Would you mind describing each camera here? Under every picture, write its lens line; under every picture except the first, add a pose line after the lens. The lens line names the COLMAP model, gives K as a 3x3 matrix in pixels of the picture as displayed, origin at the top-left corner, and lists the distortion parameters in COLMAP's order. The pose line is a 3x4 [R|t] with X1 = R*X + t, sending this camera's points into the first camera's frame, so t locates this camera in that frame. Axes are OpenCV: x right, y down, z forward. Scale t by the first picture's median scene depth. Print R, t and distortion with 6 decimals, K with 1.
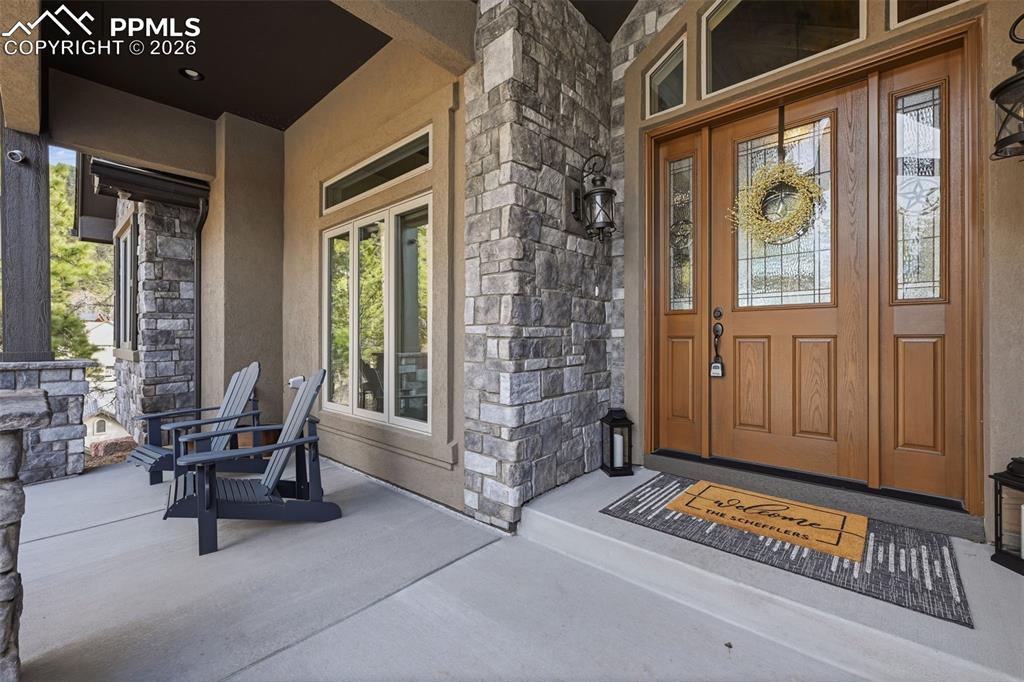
lens RADIAL K [[426.6, 0, 512.0], [0, 426.6, 341.0], [0, 0, 1]] dist [0.000920, 0.000261]
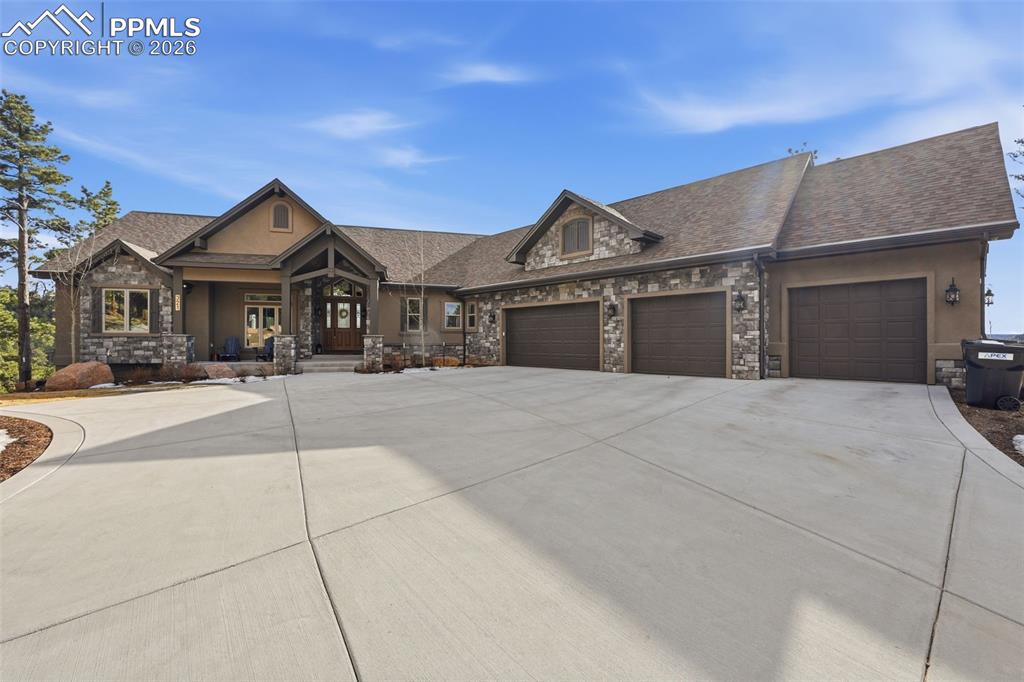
lens RADIAL K [[426.6, 0, 512.0], [0, 426.6, 341.0], [0, 0, 1]] dist [0.000920, 0.000261]
pose [[0.542894, -0.000631, 0.839801, -4.023690], [0.000506, 1.000000, 0.000424, 0.146262], [-0.839801, 0.000195, 0.542894, -5.505304]]
